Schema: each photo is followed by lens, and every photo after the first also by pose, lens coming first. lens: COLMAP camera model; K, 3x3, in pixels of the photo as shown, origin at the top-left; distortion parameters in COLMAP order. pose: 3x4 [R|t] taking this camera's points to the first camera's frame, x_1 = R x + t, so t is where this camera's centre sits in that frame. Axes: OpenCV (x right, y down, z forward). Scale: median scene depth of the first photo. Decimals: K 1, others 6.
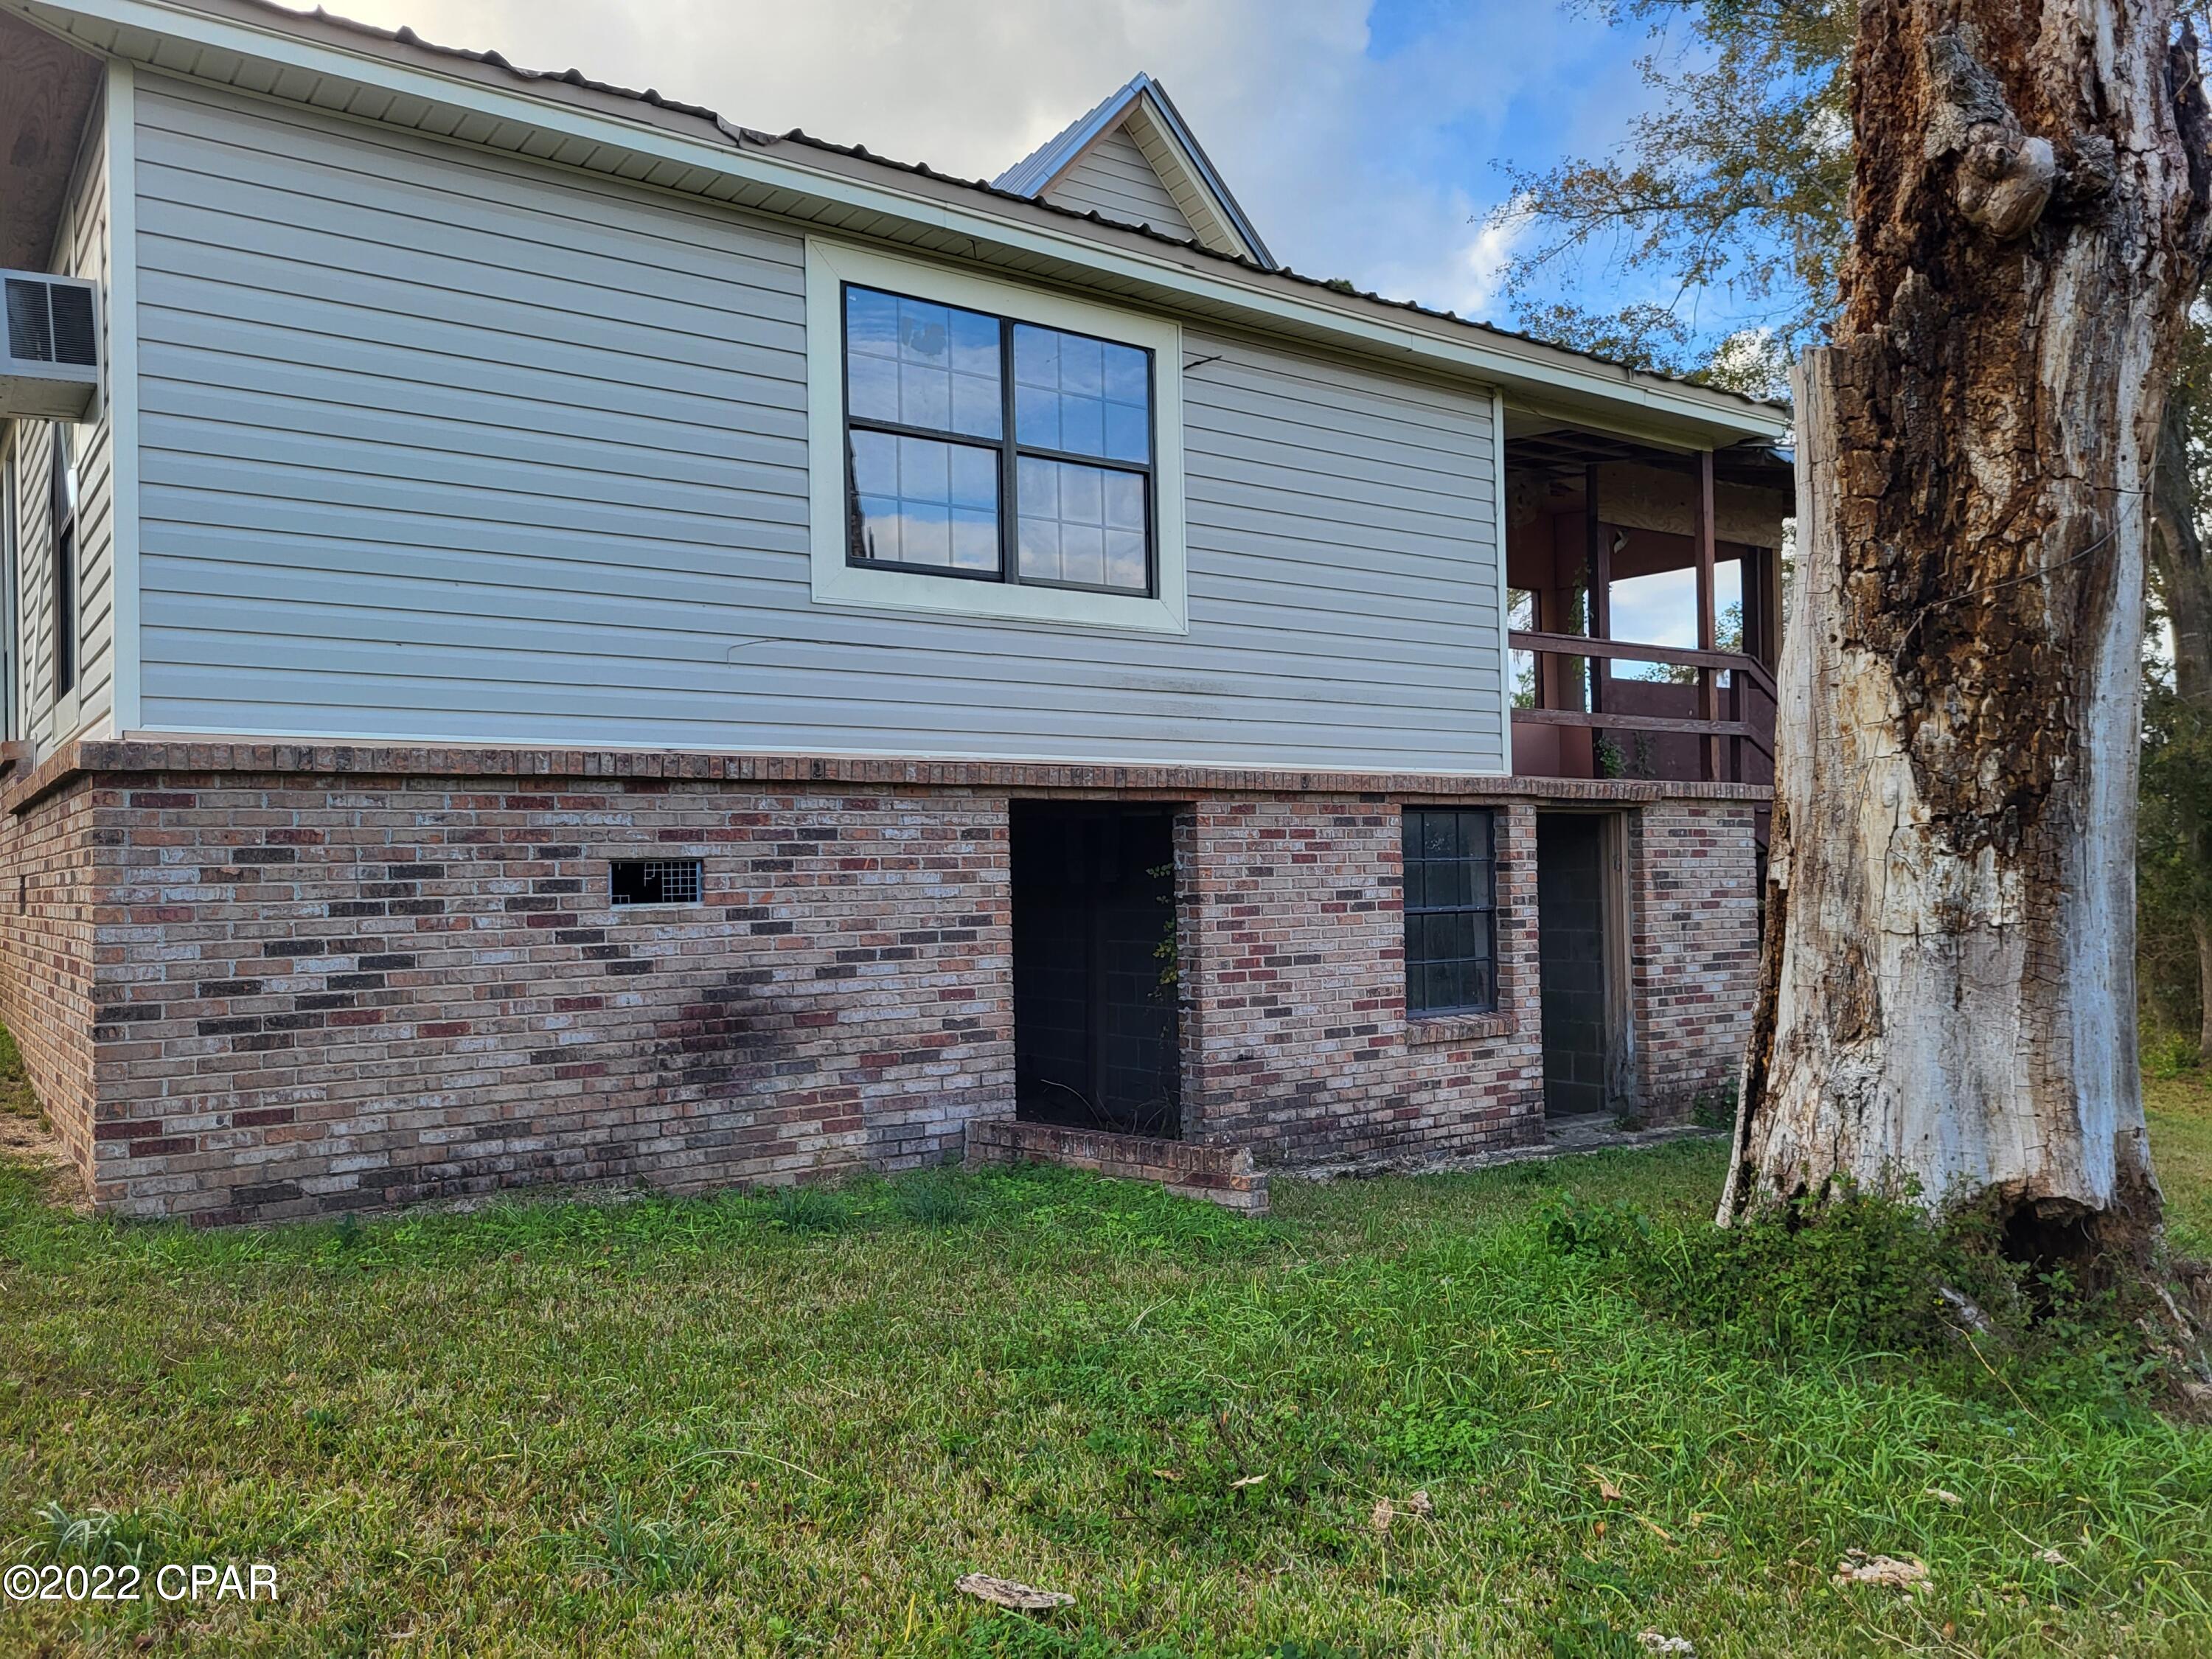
lens RADIAL K [[1673.4, 0, 1106.0], [0, 1673.4, 829.5], [0, 0, 1]] dist [0.054941, -0.042950]
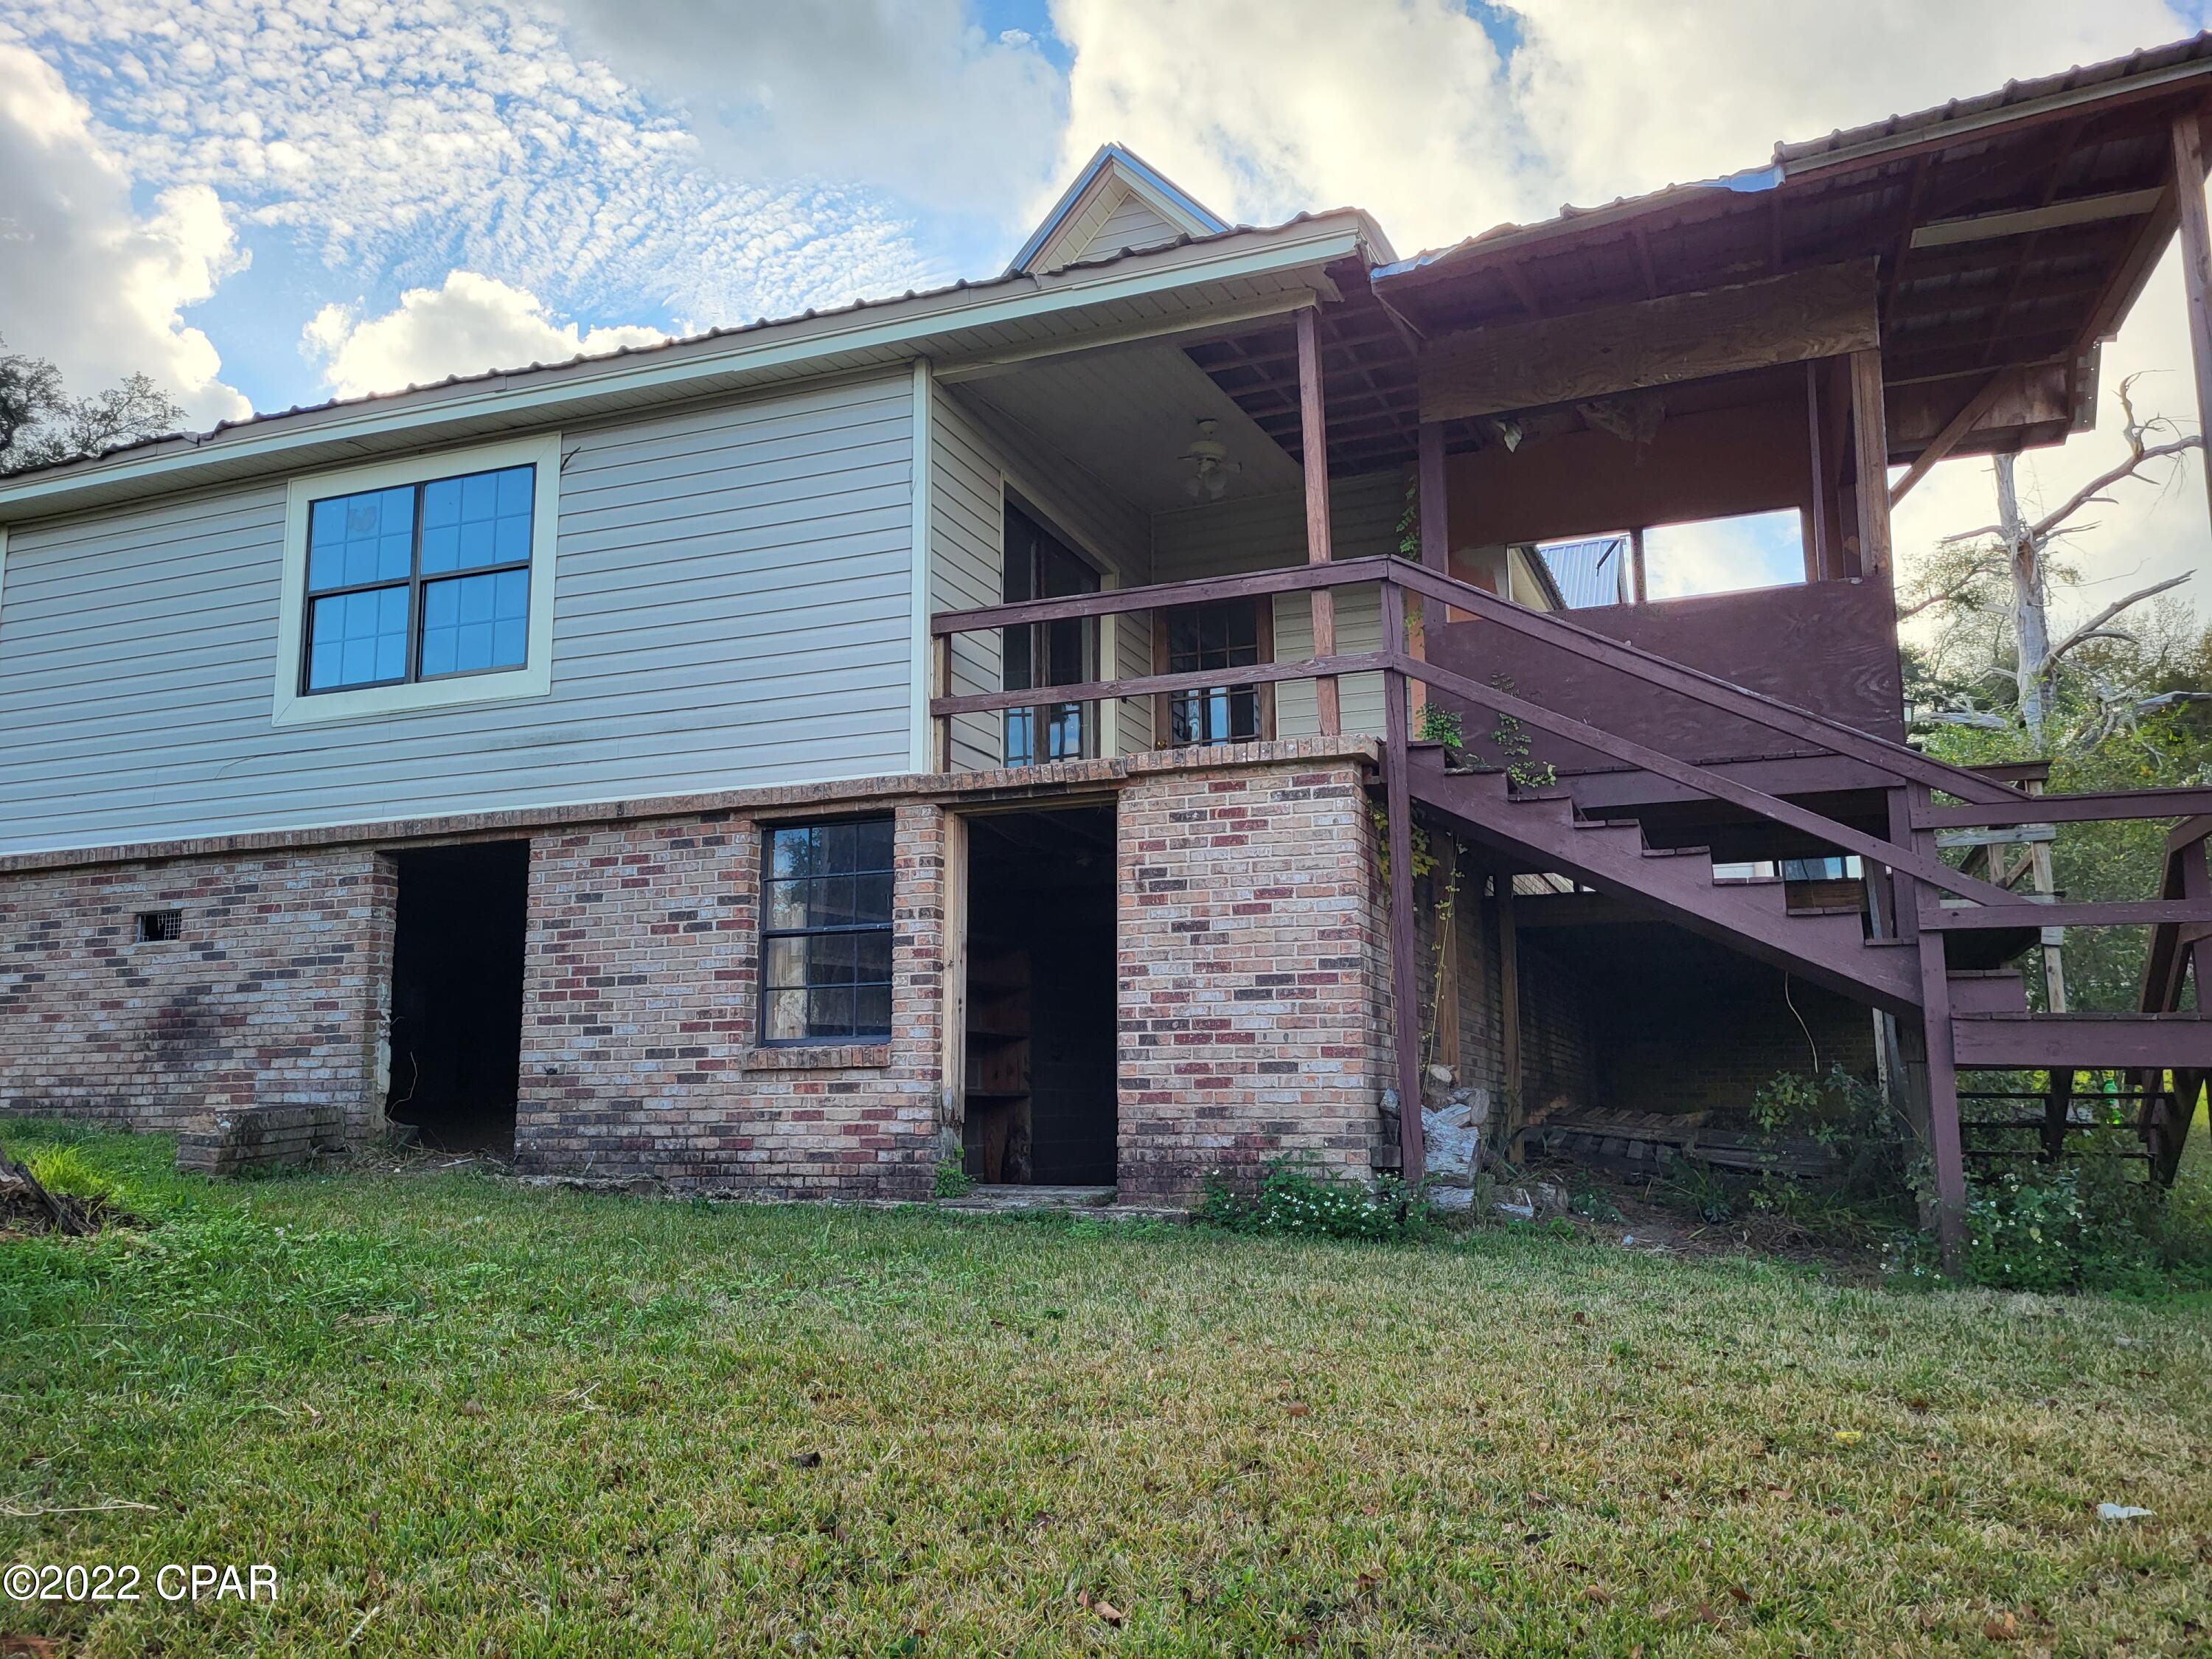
lens RADIAL K [[1760.3, 0, 1057.6], [0, 1760.3, 827.6], [0, 0, 1]] dist [0.062908, -0.050332]
pose [[0.522557, -0.130144, -0.842613, 1.472940], [0.017360, 0.989701, -0.142096, 0.178854], [0.852427, 0.059626, 0.519435, 0.815904]]
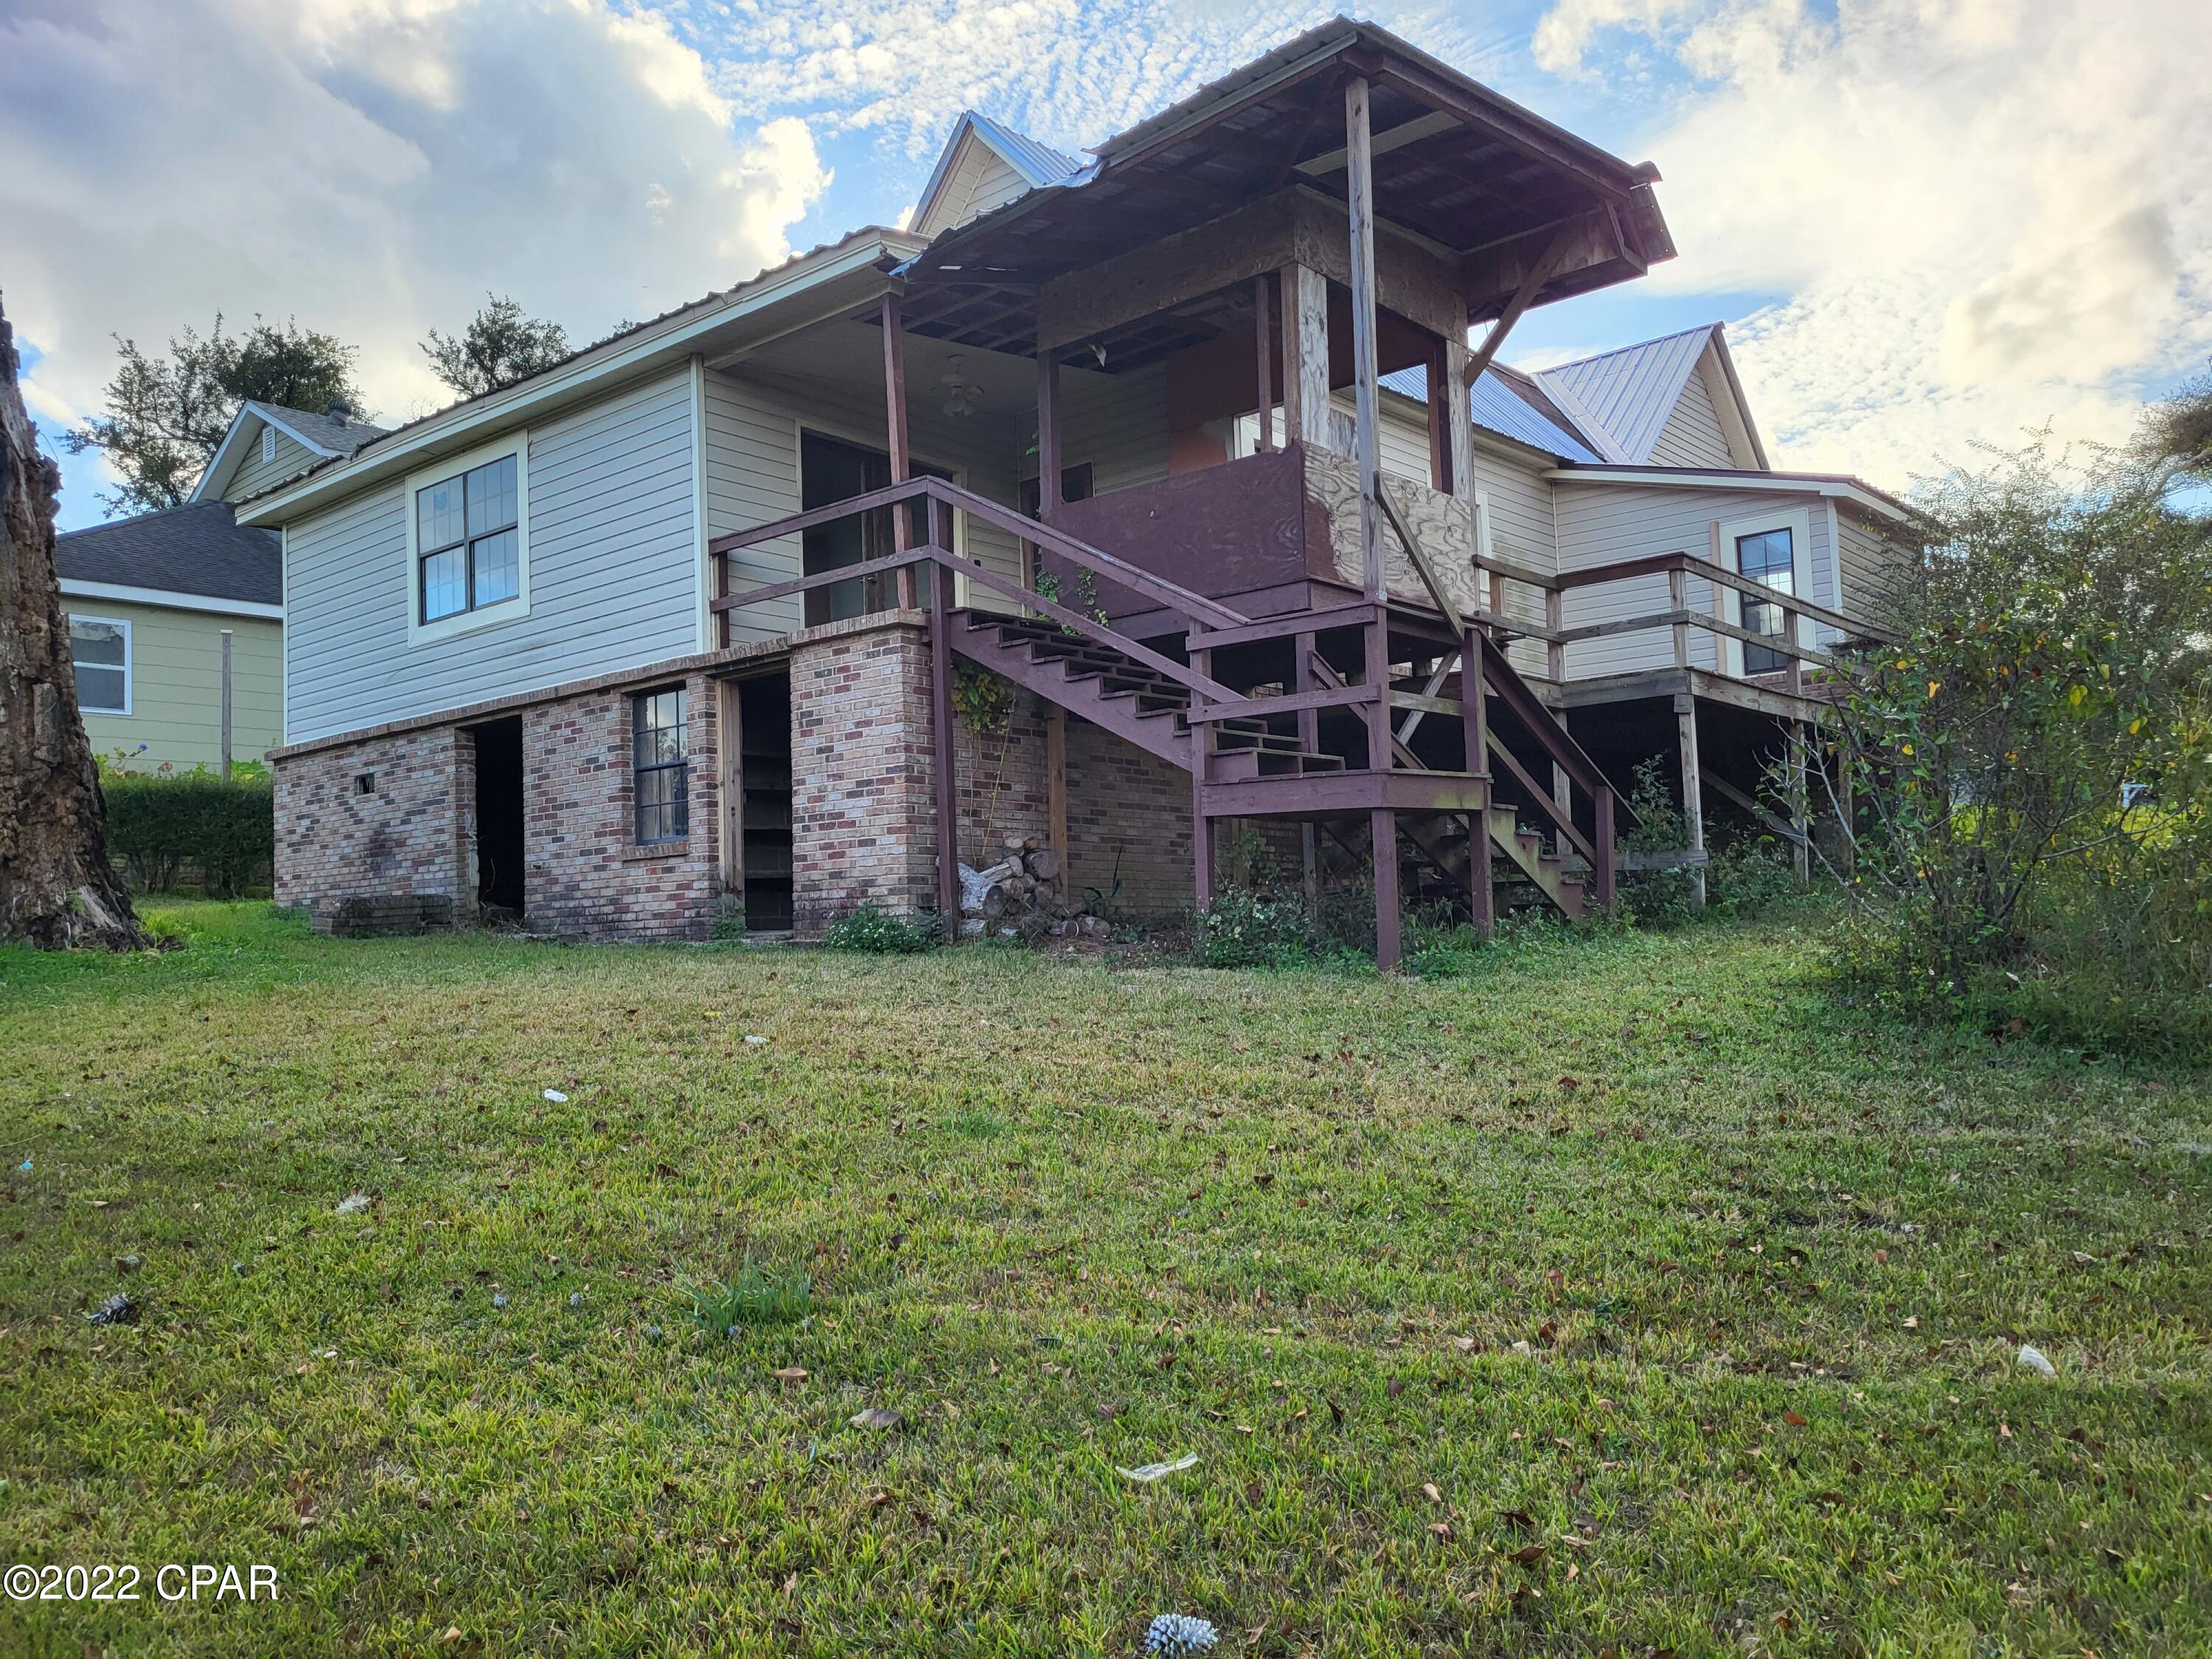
lens RADIAL K [[1673.4, 0, 1106.0], [0, 1673.4, 829.5], [0, 0, 1]] dist [0.054941, -0.042950]
pose [[0.233477, -0.051040, -0.971022, 2.164265], [0.059007, 0.997525, -0.038245, 0.234442], [0.970570, -0.048367, 0.235910, 1.385613]]
